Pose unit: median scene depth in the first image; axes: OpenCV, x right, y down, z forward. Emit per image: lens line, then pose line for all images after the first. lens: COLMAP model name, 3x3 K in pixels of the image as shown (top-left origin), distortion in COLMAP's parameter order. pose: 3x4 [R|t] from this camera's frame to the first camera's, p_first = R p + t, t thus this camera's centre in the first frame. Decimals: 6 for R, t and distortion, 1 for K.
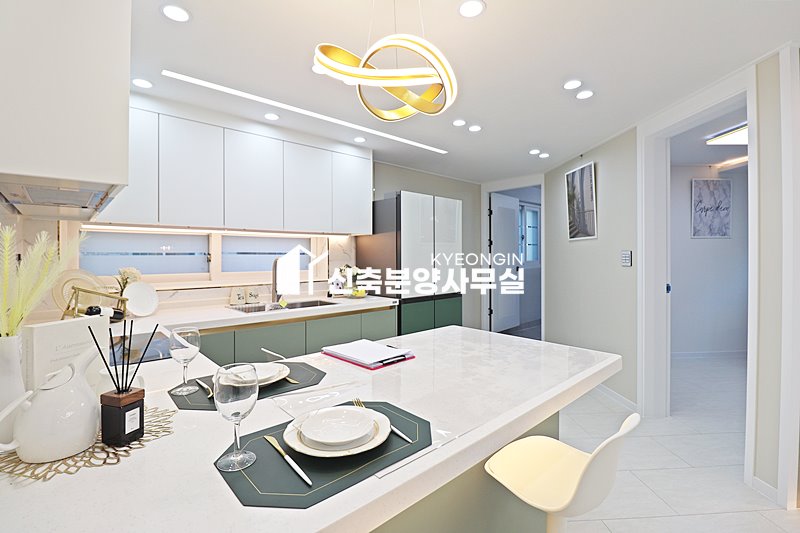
lens RADIAL K [[371.1, 0, 398.4], [0, 371.1, 258.6], [0, 0, 1]] dist [-0.011316, -0.001304]
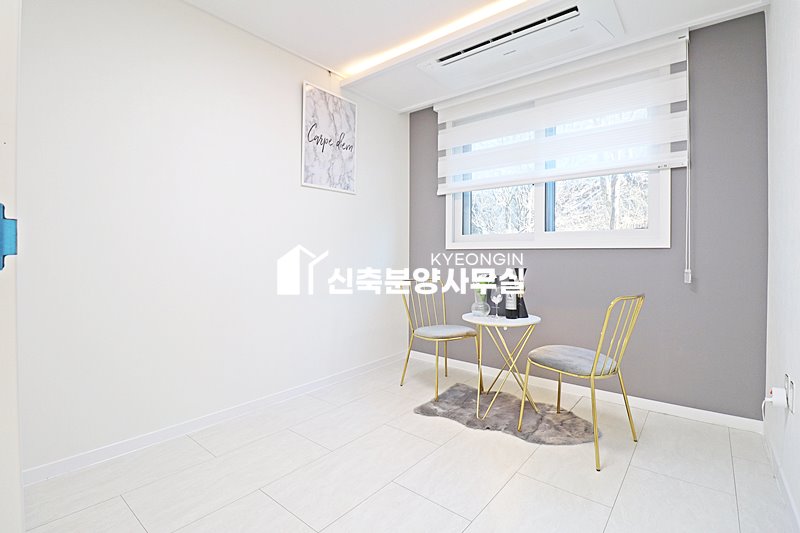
lens RADIAL K [[371.1, 0, 398.6], [0, 371.1, 262.4], [0, 0, 1]] dist [-0.011316, -0.001304]
pose [[0.653214, -0.000350, 0.757173, 0.468297], [0.000166, 1.000000, 0.000319, 0.059896], [-0.757173, -0.000083, 0.653214, 0.524099]]
